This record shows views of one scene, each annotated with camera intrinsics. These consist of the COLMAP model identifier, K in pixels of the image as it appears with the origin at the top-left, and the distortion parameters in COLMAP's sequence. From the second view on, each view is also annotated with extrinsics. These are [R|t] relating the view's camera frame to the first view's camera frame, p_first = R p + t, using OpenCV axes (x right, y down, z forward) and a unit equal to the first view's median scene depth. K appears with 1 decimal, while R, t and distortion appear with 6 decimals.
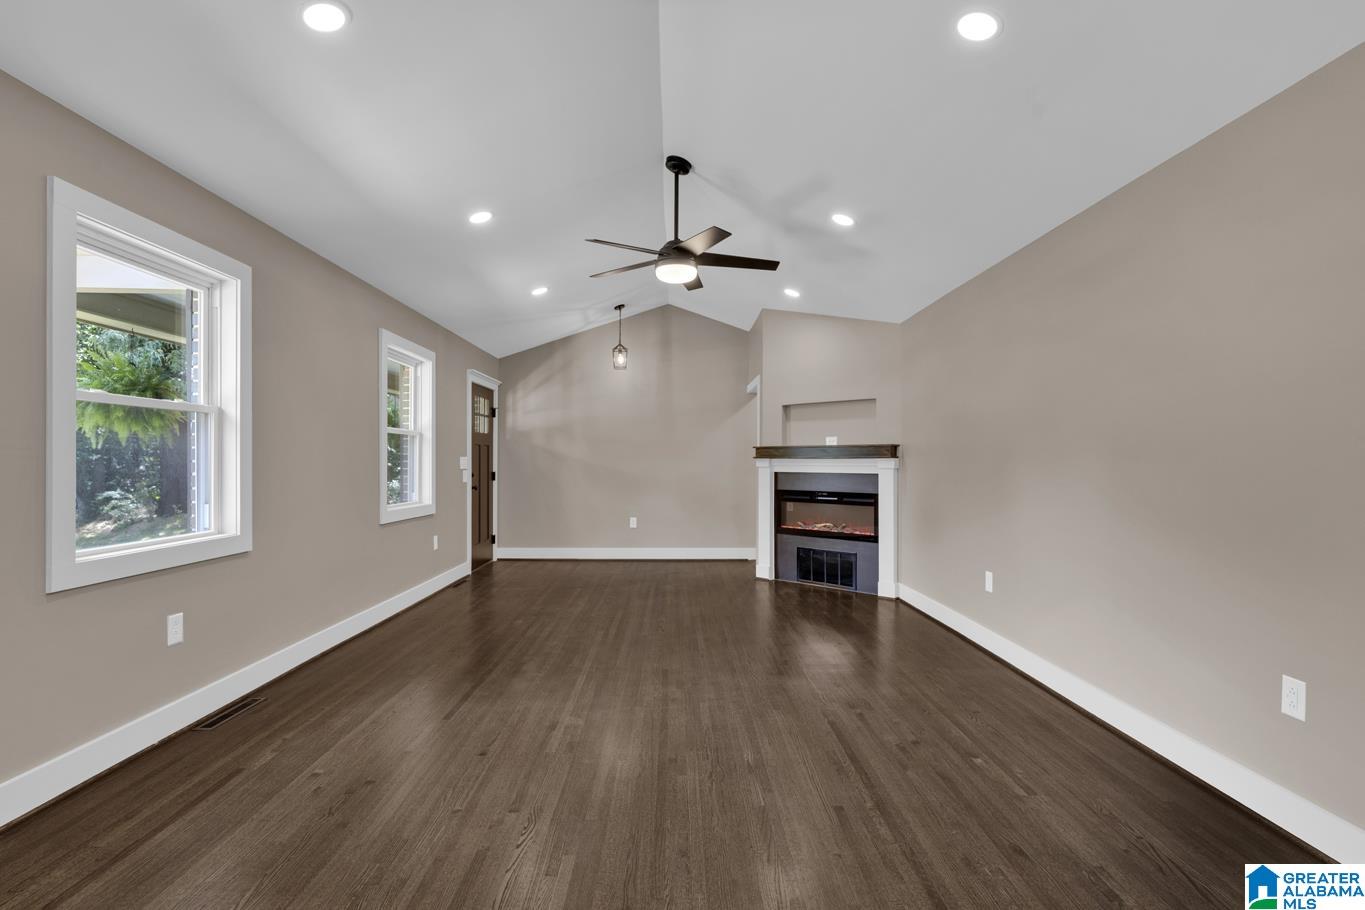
lens RADIAL K [[654.1, 0, 684.2], [0, 654.1, 460.8], [0, 0, 1]] dist [0.001529, 0.000387]
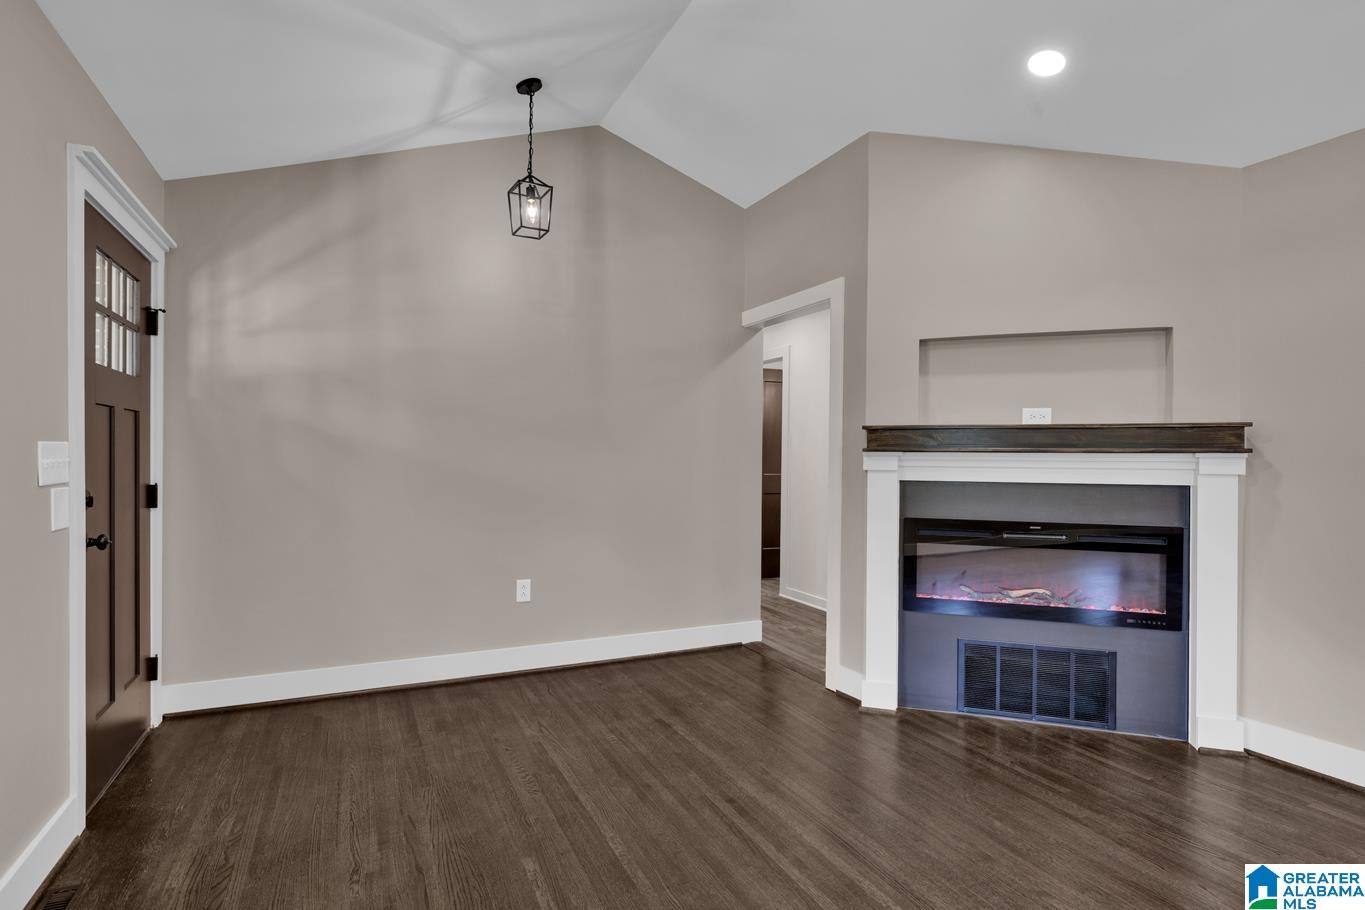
lens RADIAL K [[700.3, 0, 682.3], [0, 700.3, 459.8], [0, 0, 1]] dist [0.002109, 0.000107]
pose [[0.910894, -0.000056, 0.412641, -0.220209], [-0.003807, 0.999956, 0.008539, -0.001597], [-0.412623, -0.009349, 0.910854, 0.626514]]
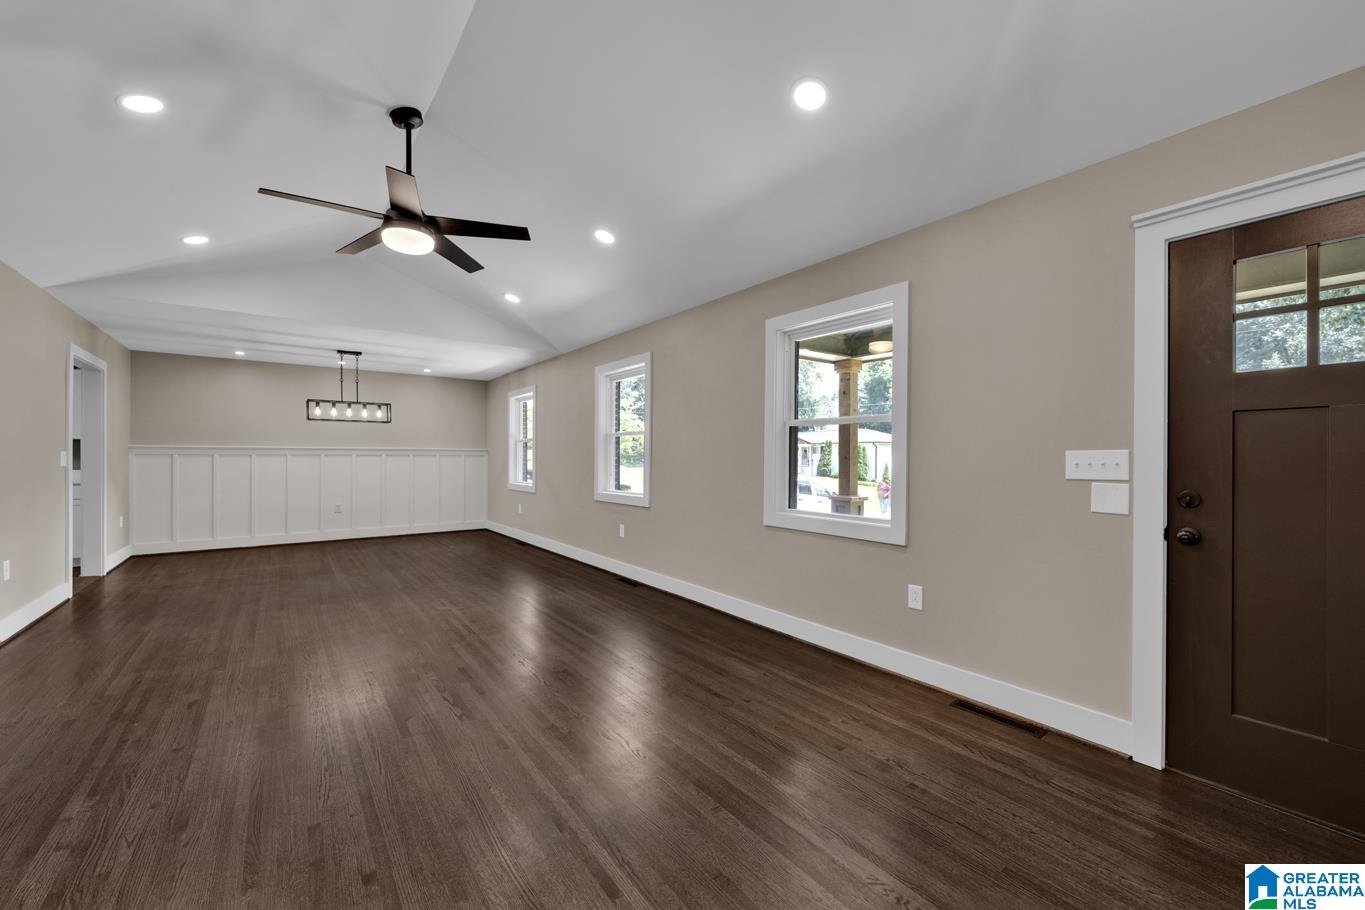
lens RADIAL K [[537.2, 0, 683.0], [0, 537.2, 460.7], [0, 0, 1]] dist [-0.001123, -0.000213]
pose [[-0.807150, -0.005520, -0.590321, 0.074100], [-0.006548, 0.999978, -0.000398, 0.003740], [0.590310, 0.003544, -0.807169, 1.162219]]
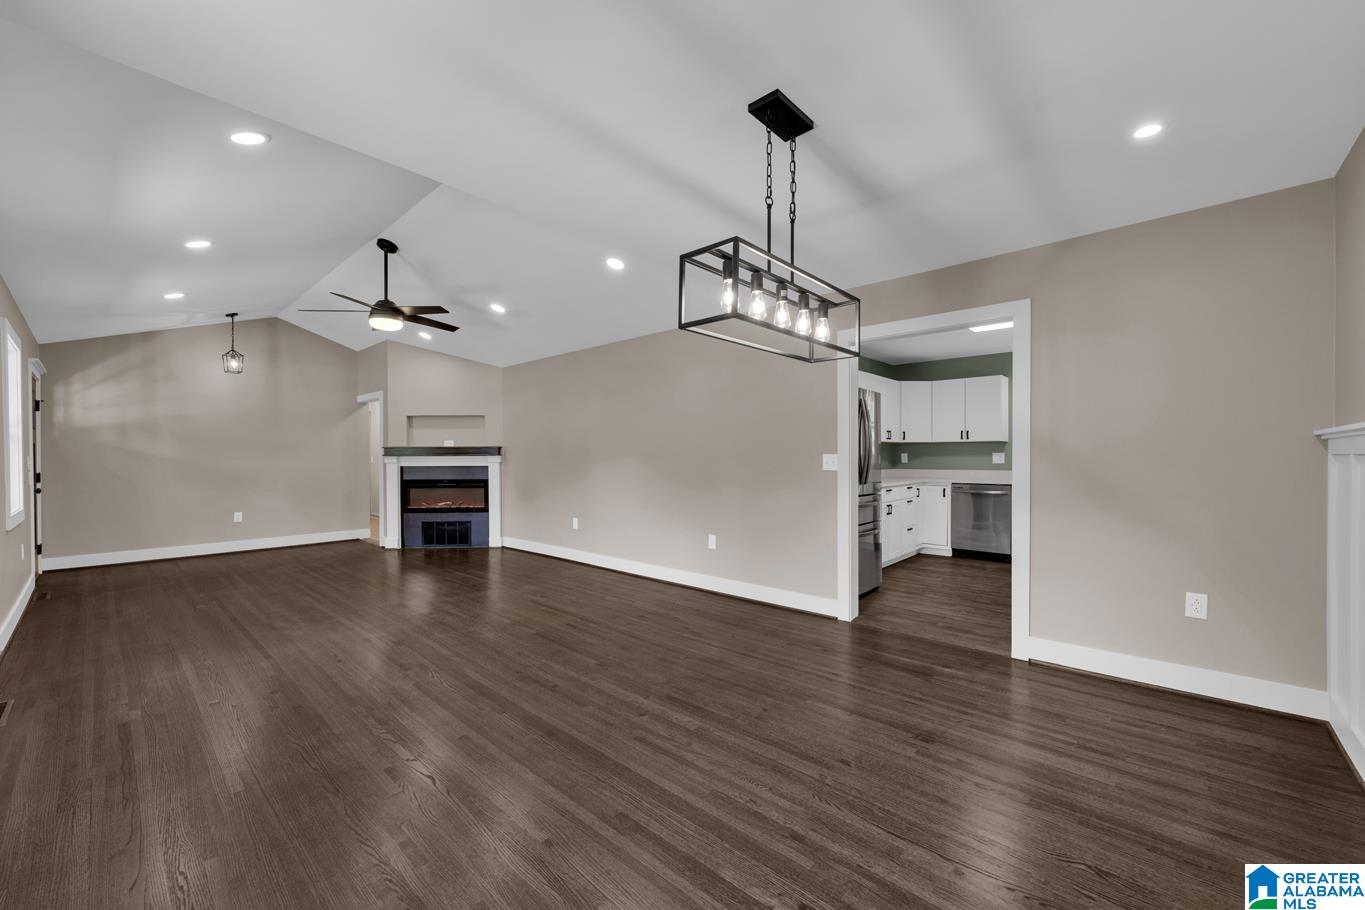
lens RADIAL K [[537.2, 0, 683.0], [0, 537.2, 460.7], [0, 0, 1]] dist [-0.001123, -0.000213]
pose [[0.684585, -0.012013, 0.728834, -0.267982], [0.005761, 0.999922, 0.011070, -0.003173], [-0.728910, -0.003380, 0.684601, -0.155498]]
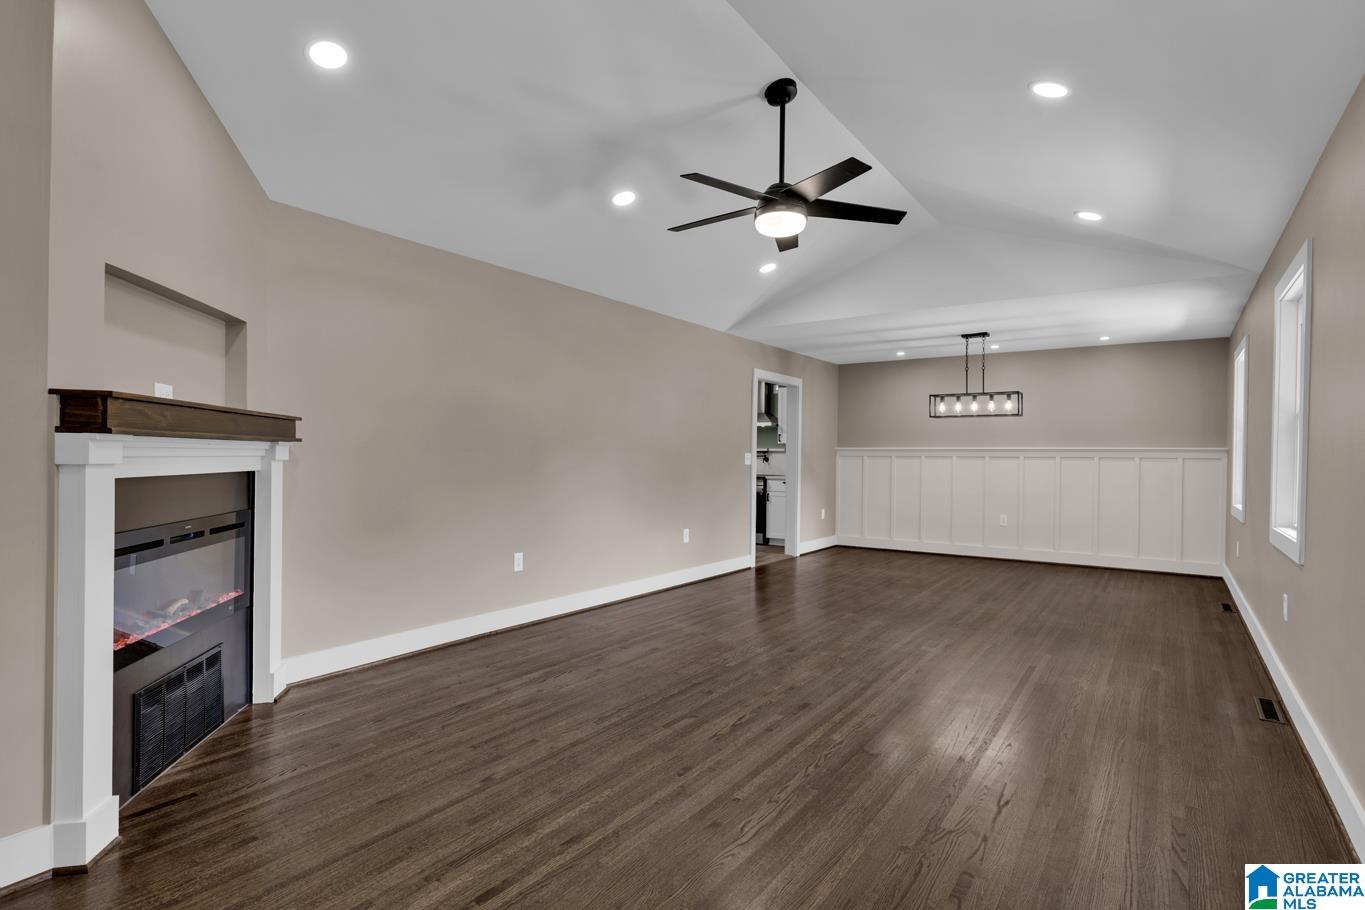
lens RADIAL K [[700.3, 0, 682.3], [0, 700.3, 459.8], [0, 0, 1]] dist [0.002109, 0.000107]
pose [[-0.814715, -0.017382, 0.579601, -0.273378], [-0.016324, 0.999842, 0.007040, 0.001690], [-0.579632, -0.003725, -0.814870, 1.151371]]
